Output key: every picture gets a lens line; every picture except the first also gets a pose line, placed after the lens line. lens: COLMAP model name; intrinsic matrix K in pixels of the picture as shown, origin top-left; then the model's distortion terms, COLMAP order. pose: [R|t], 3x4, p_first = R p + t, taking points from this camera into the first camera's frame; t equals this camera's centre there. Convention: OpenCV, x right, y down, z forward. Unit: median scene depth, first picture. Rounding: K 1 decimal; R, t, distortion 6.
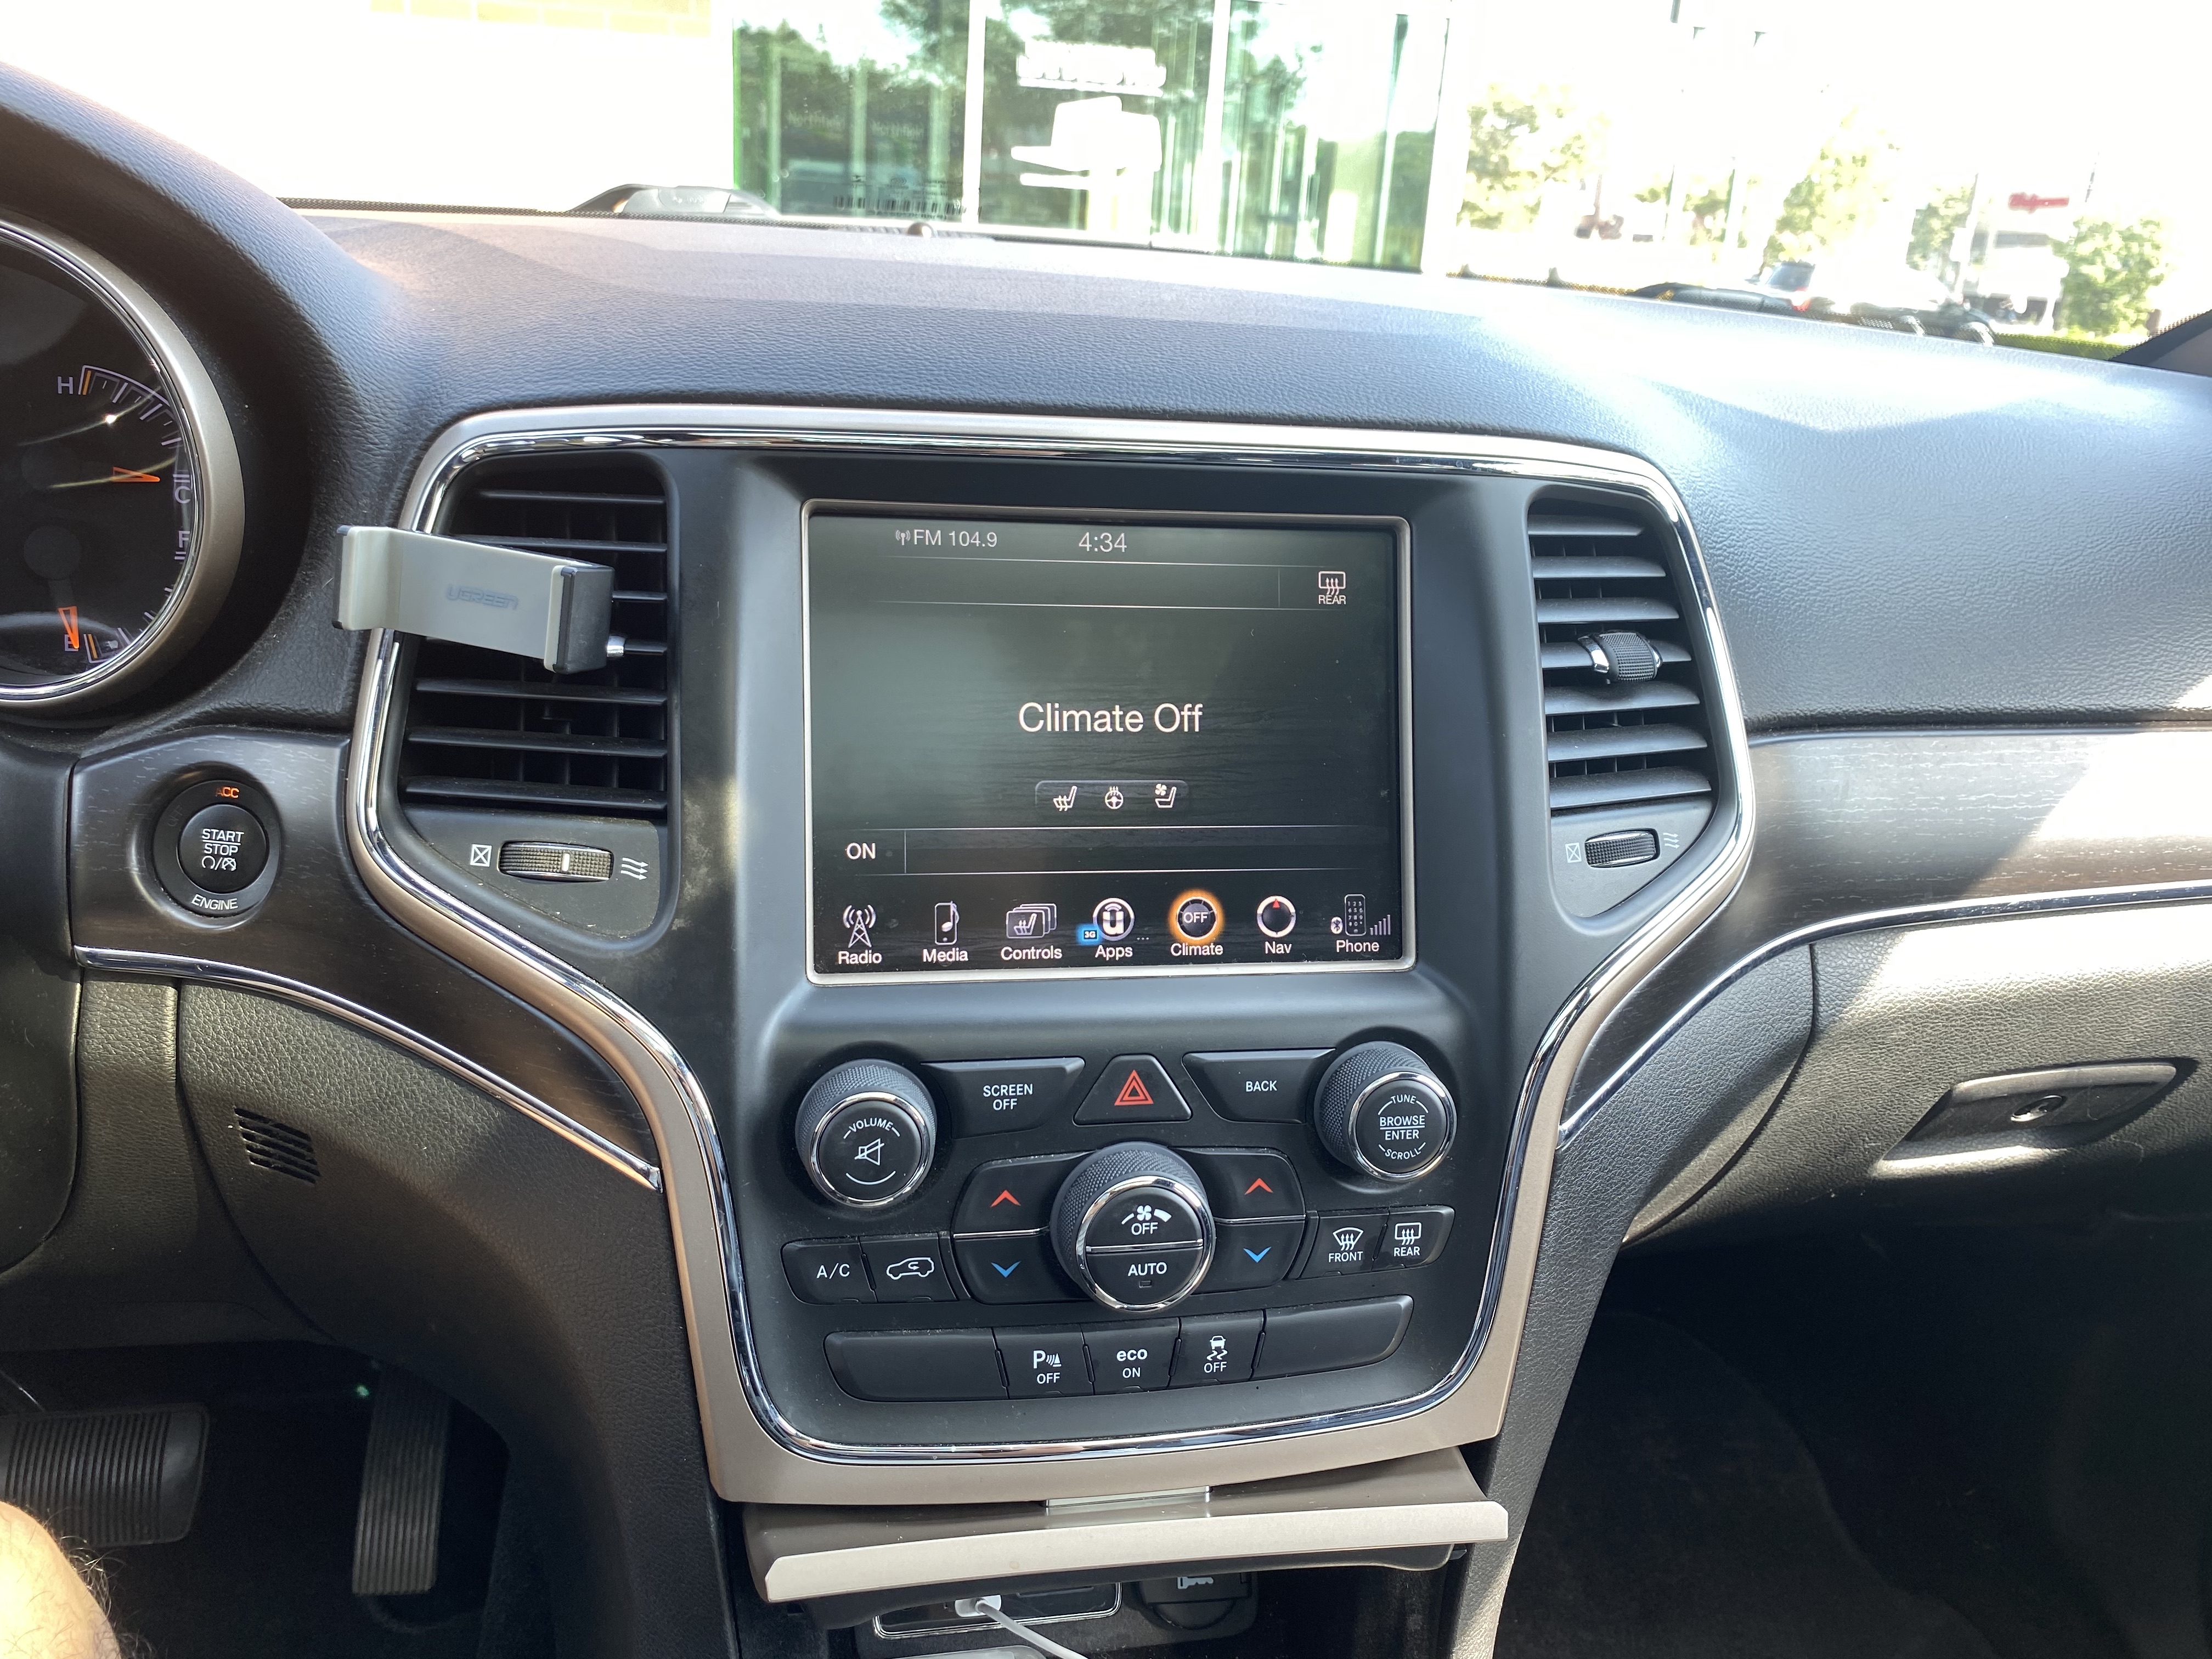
lens RADIAL K [[1713.0, 0, 1106.0], [0, 1713.0, 829.5], [0, 0, 1]] dist [-0.001771, 0.003227]
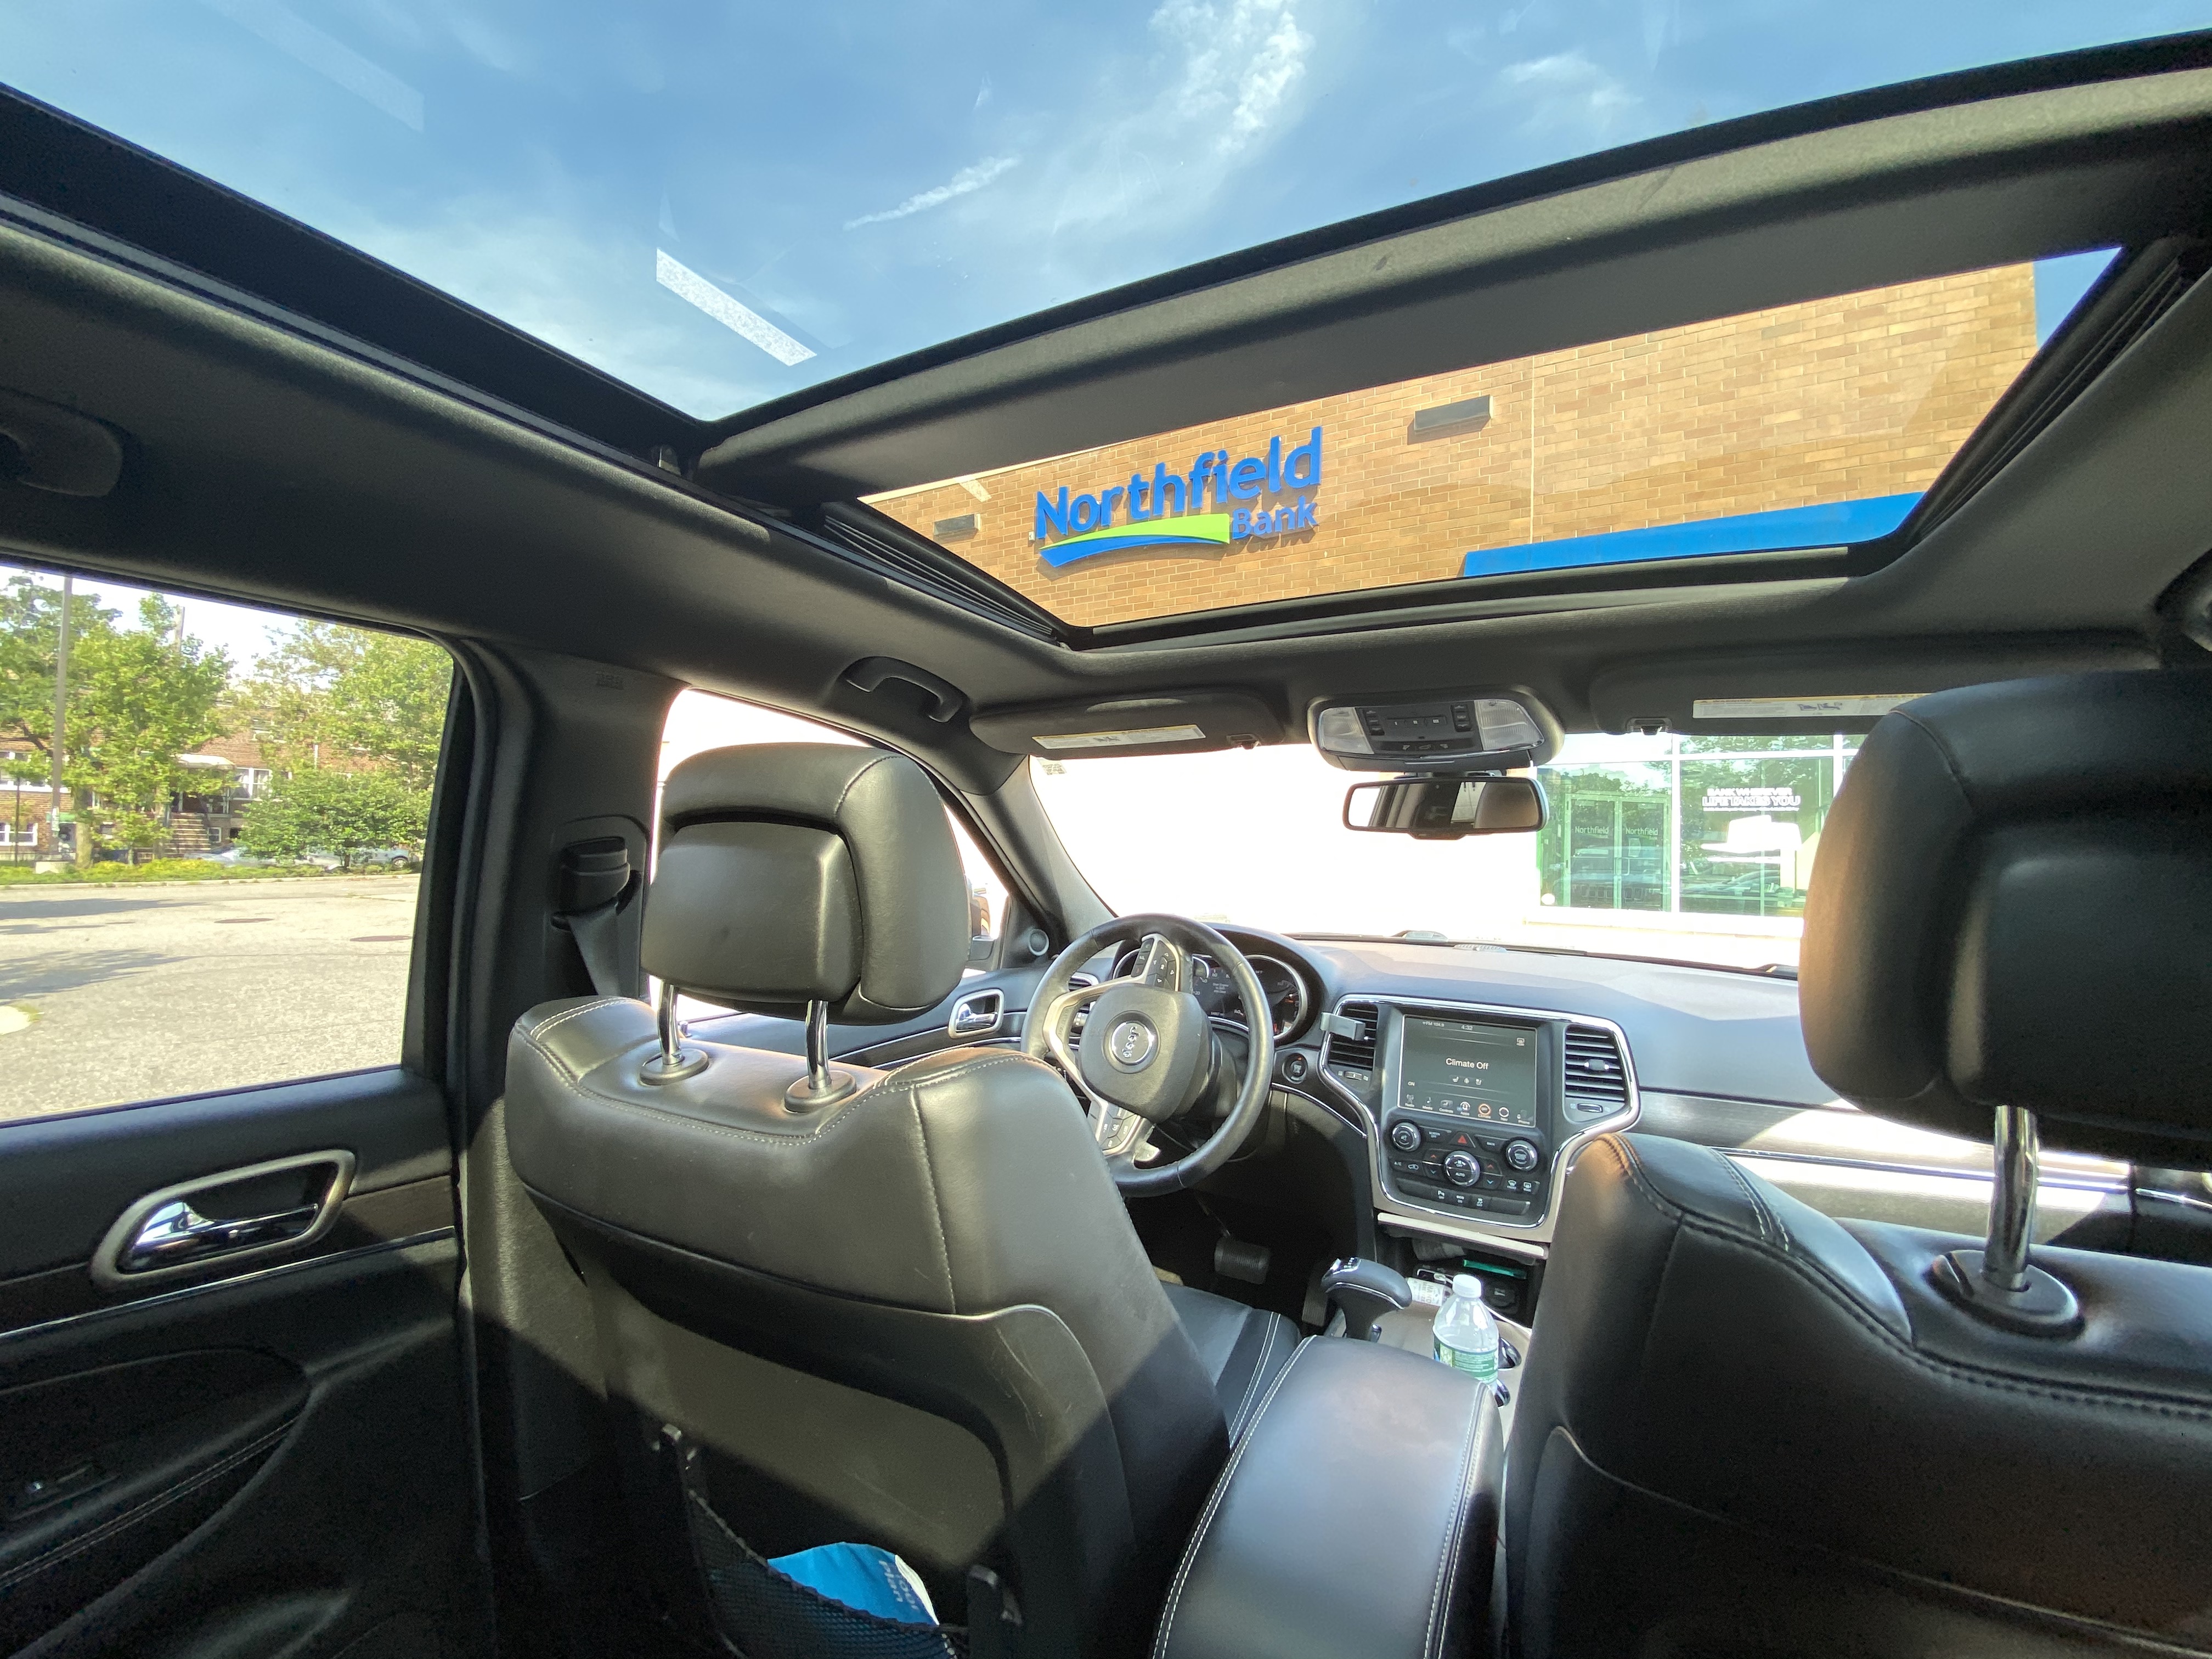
lens RADIAL K [[839.7, 0, 1106.0], [0, 839.7, 829.5], [0, 0, 1]] dist [0.010294, -0.000002]
pose [[0.773262, -0.064588, -0.630788, 0.799558], [-0.186466, 0.927651, -0.323566, 0.296795], [0.606049, 0.367822, 0.705274, -1.641406]]
